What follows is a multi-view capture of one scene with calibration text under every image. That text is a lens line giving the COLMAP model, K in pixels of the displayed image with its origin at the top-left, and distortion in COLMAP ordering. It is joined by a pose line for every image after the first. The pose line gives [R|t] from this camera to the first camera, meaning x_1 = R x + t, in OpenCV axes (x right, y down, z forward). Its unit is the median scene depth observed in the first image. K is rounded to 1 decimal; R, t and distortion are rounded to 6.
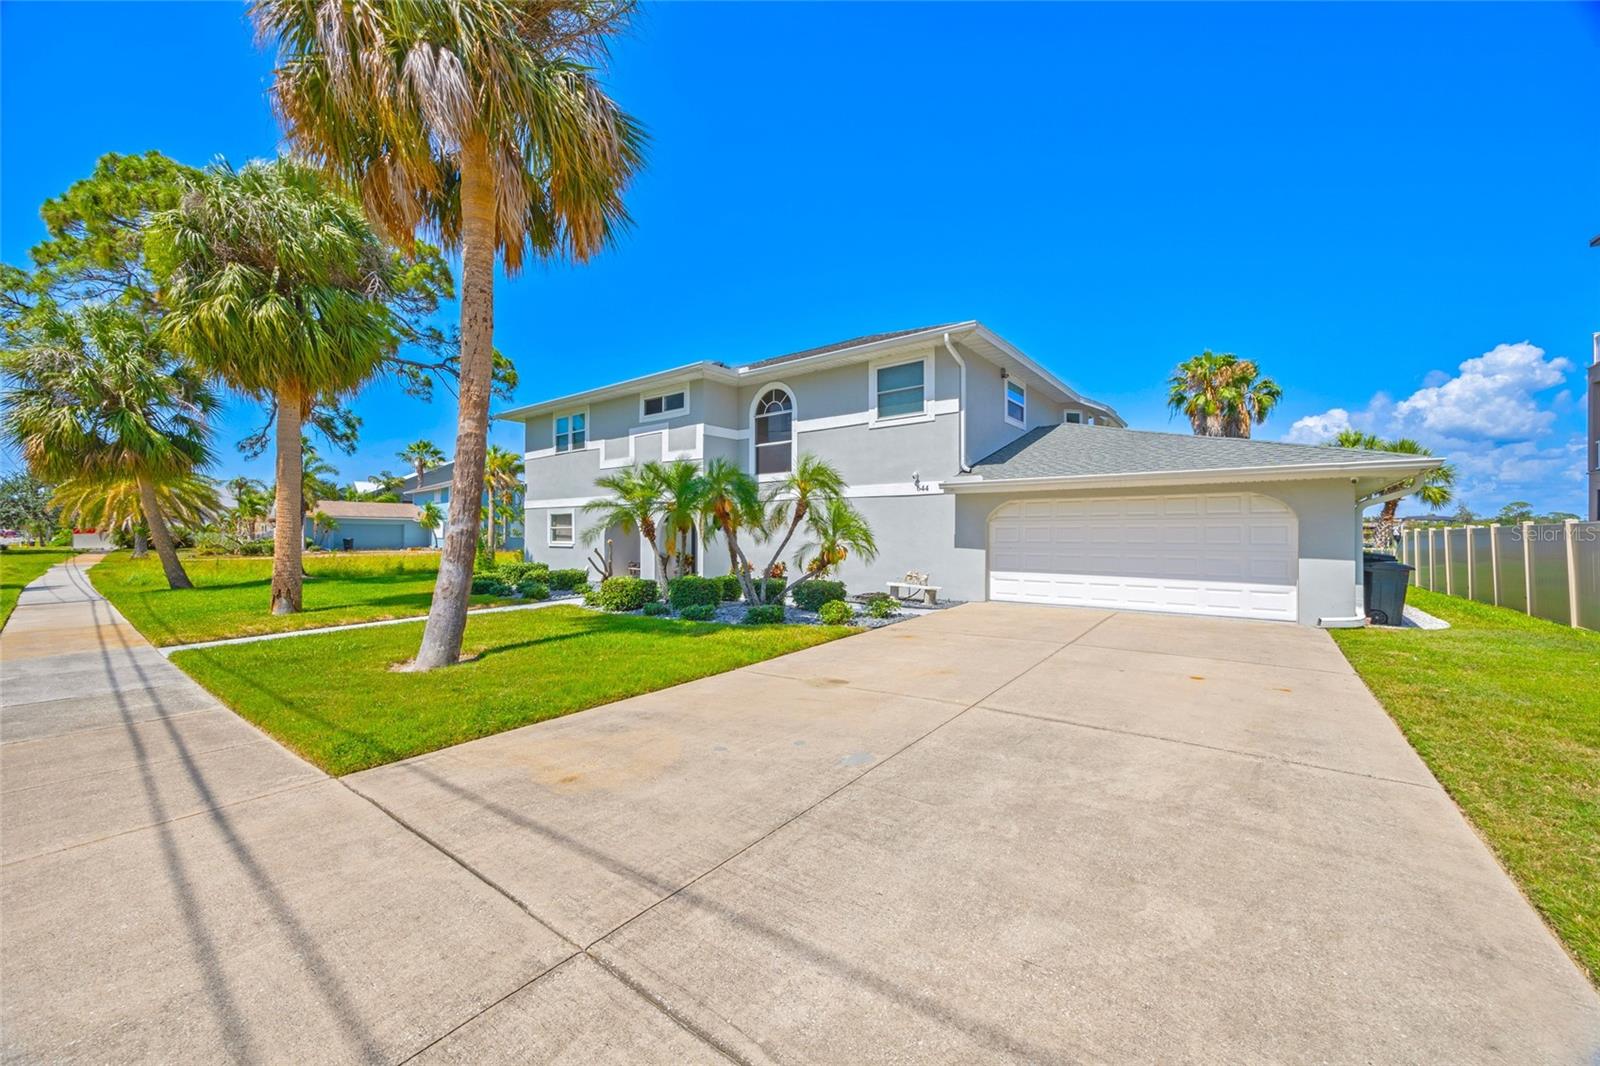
lens RADIAL K [[621.4, 0, 791.3], [0, 621.4, 528.8], [0, 0, 1]] dist [-0.000663, 0.000234]
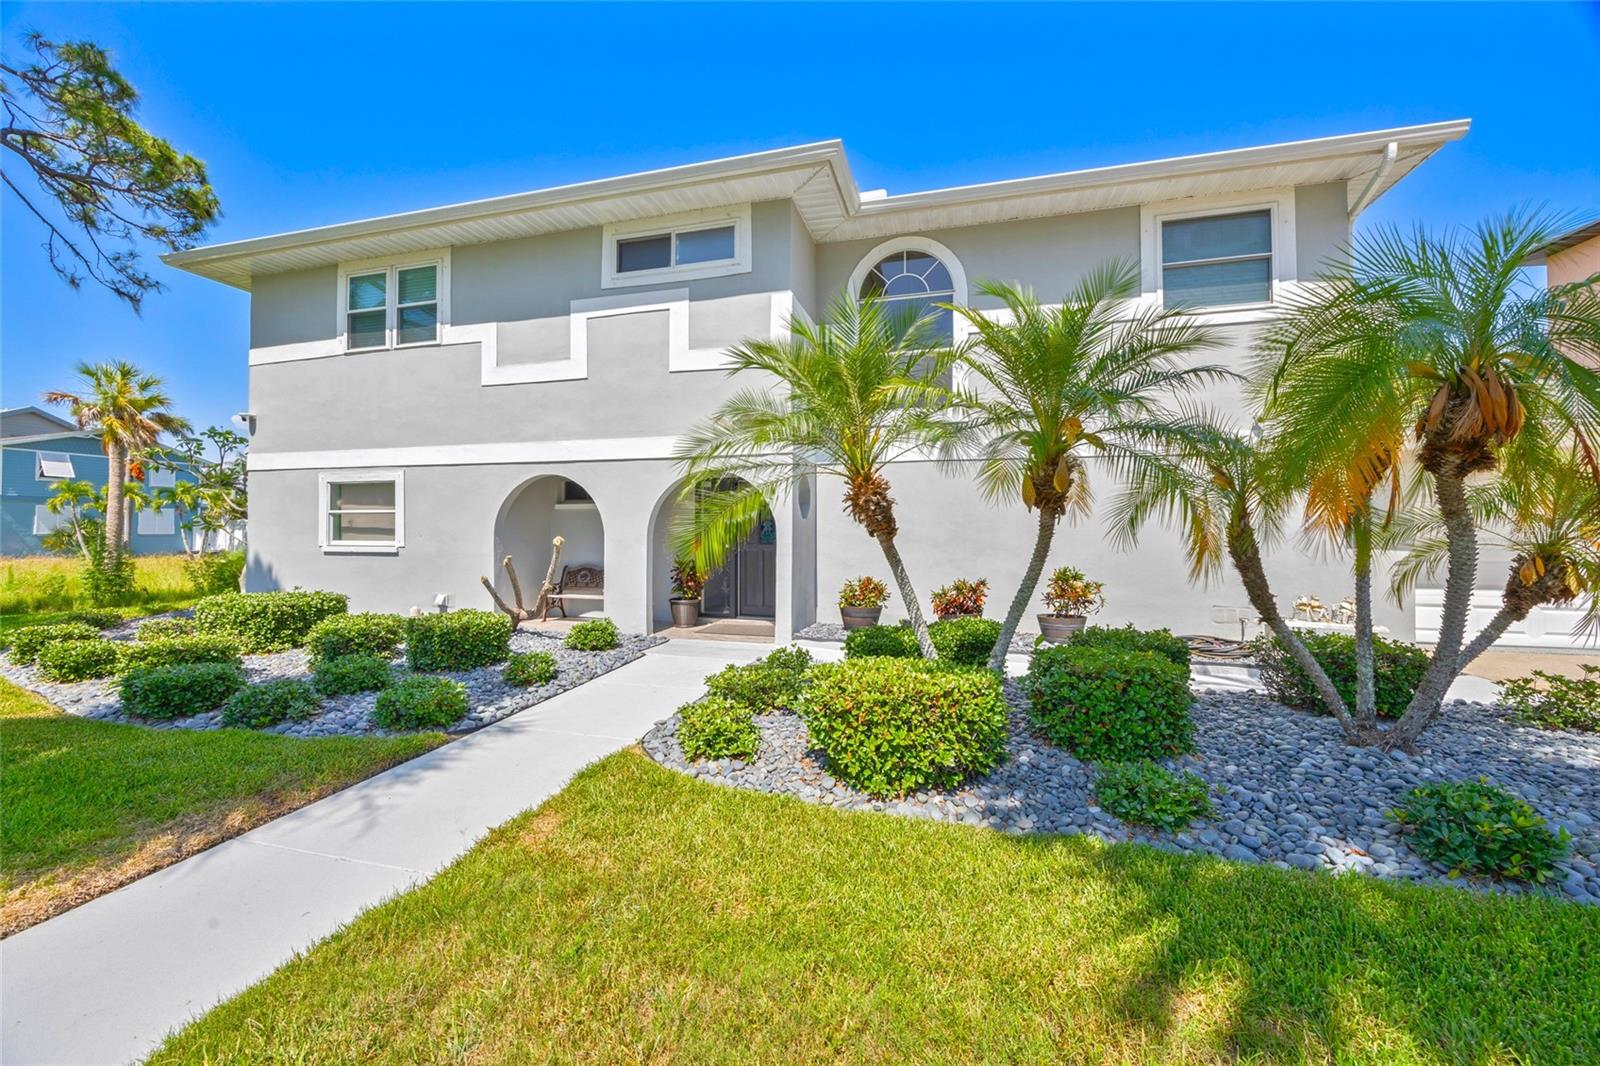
lens RADIAL K [[607.8, 0, 795.2], [0, 607.8, 524.7], [0, 0, 1]] dist [0.001959, 0.000130]
pose [[0.915392, 0.006606, 0.402510, -0.306667], [-0.005252, 0.999976, -0.004466, 0.010064], [-0.402529, 0.001975, 0.915405, 0.542547]]
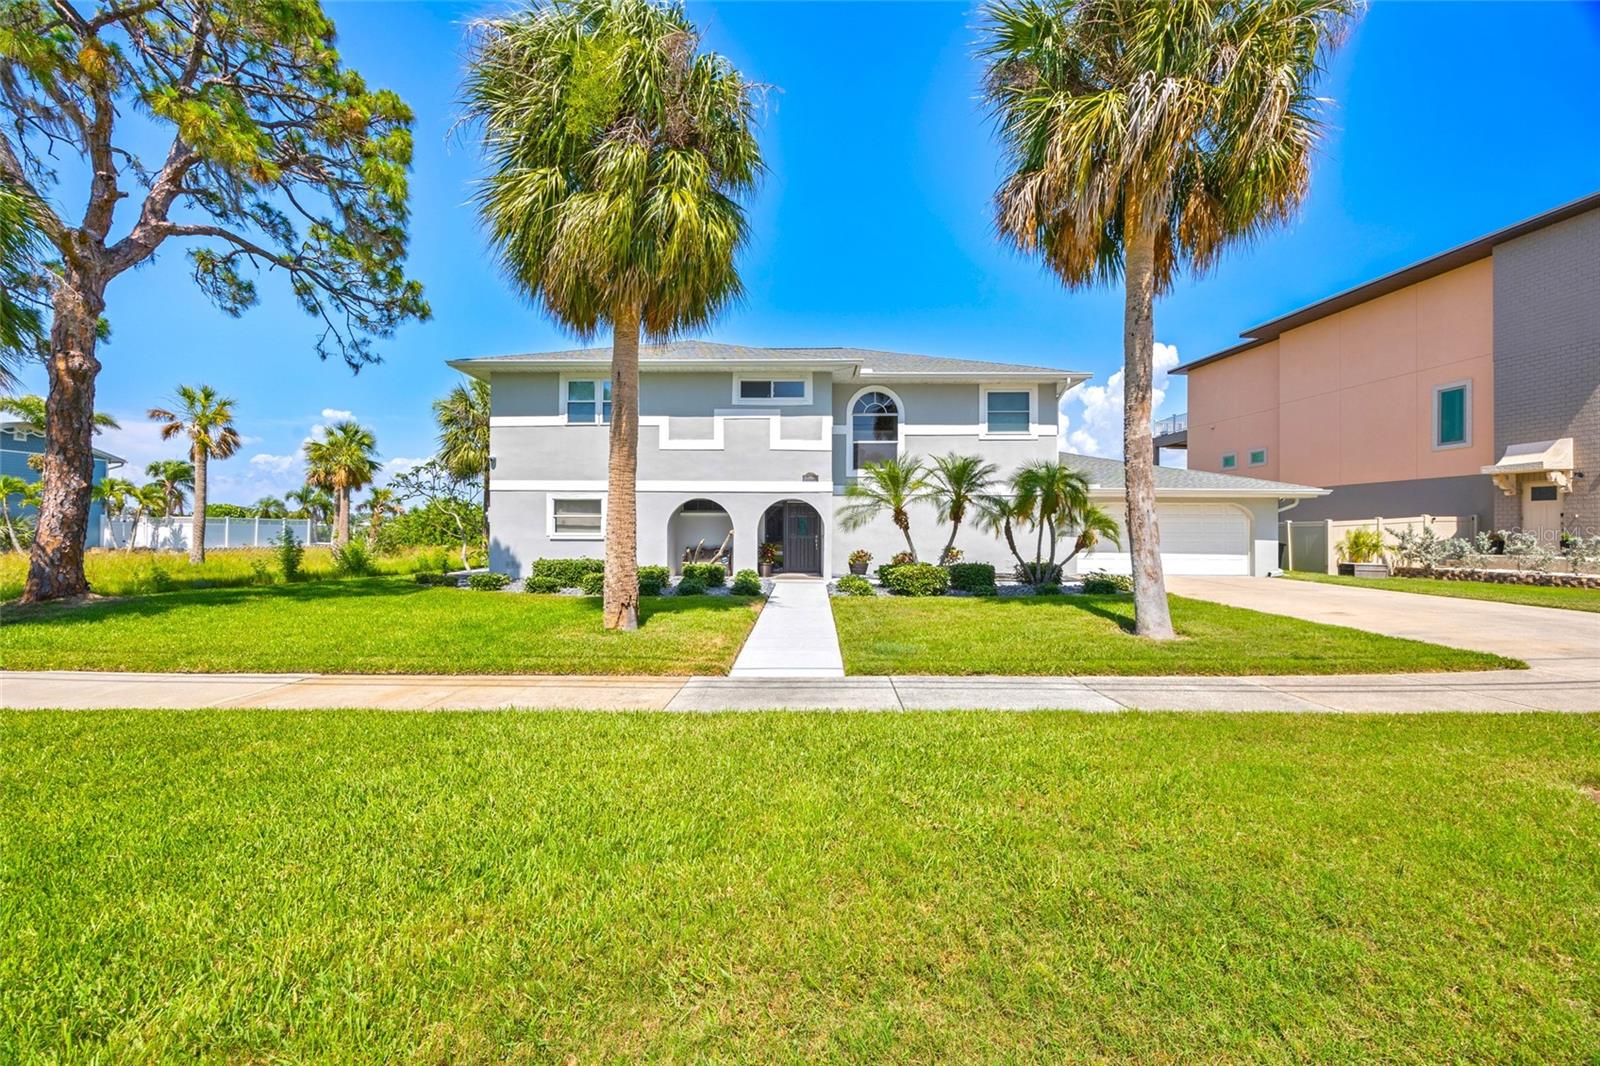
lens RADIAL K [[621.4, 0, 791.3], [0, 621.4, 528.8], [0, 0, 1]] dist [-0.000663, 0.000234]
pose [[0.795393, 0.009646, 0.606017, -0.764516], [-0.010197, 0.999945, -0.002533, 0.016849], [-0.606008, -0.004165, 0.795447, 0.219122]]
